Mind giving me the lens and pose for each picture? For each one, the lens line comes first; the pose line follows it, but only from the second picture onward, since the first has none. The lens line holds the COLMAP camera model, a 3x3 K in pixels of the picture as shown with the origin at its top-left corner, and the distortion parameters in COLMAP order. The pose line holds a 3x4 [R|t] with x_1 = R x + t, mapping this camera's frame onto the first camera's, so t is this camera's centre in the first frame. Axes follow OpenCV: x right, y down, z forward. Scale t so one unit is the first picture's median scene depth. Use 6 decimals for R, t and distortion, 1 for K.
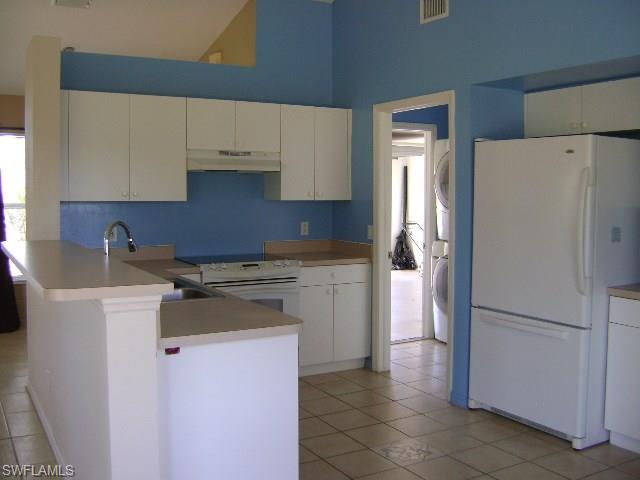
lens RADIAL K [[660.8, 0, 320.0], [0, 660.8, 240.0], [0, 0, 1]] dist [-0.136450, -0.004268]
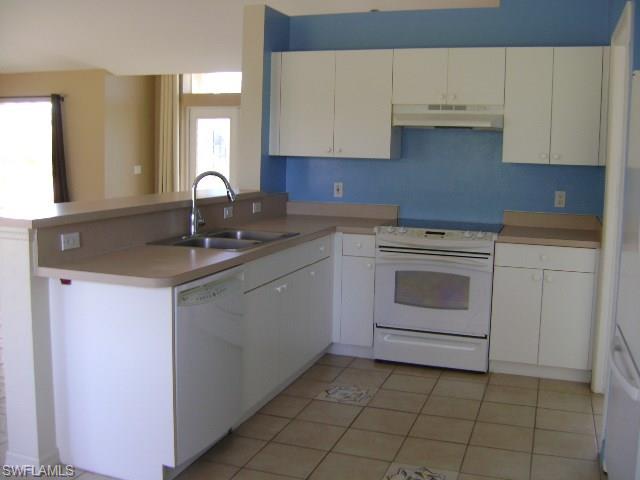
lens RADIAL K [[660.8, 0, 320.0], [0, 660.8, 240.0], [0, 0, 1]] dist [-0.136450, -0.004268]
pose [[0.643591, 0.115200, -0.756650, 0.453446], [-0.073504, 0.993341, 0.088715, -0.018996], [0.761832, -0.001480, 0.647773, 0.295402]]
